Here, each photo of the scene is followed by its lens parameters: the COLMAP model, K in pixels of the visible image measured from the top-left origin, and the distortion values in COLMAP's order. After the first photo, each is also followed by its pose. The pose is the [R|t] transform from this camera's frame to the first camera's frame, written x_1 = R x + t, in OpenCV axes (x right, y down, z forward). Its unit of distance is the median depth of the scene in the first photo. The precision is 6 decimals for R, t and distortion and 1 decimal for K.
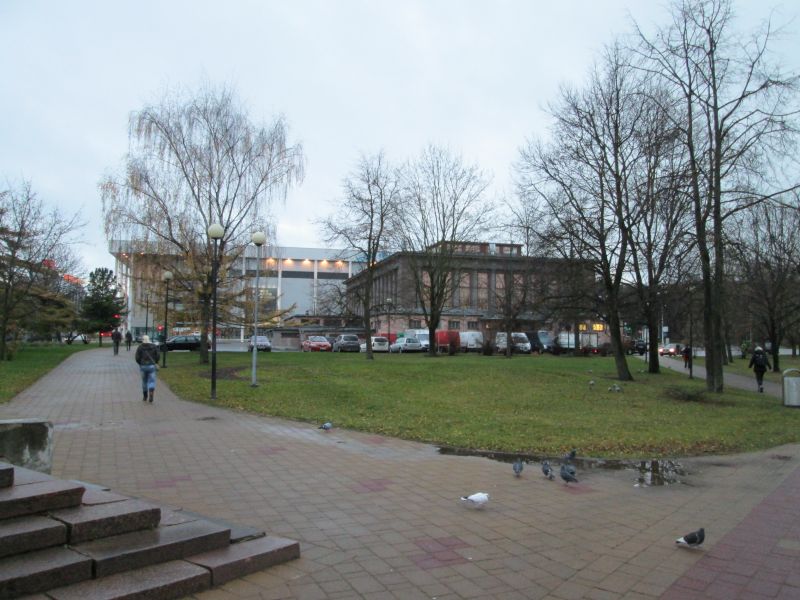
lens RADIAL K [[663.1, 0, 400.0], [0, 663.1, 300.0], [0, 0, 1]] dist [-0.003488, -0.001790]
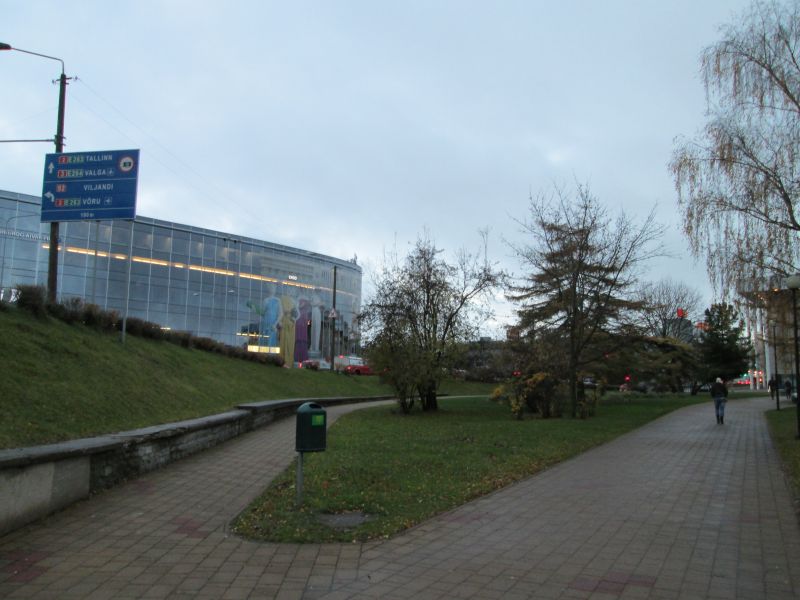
lens RADIAL K [[663.1, 0, 400.0], [0, 663.1, 300.0], [0, 0, 1]] dist [-0.003488, -0.001790]
pose [[0.620012, -0.119778, -0.775395, -0.100839], [0.060753, 0.992640, -0.104758, 0.020775], [0.782236, 0.017844, 0.622726, 0.327892]]
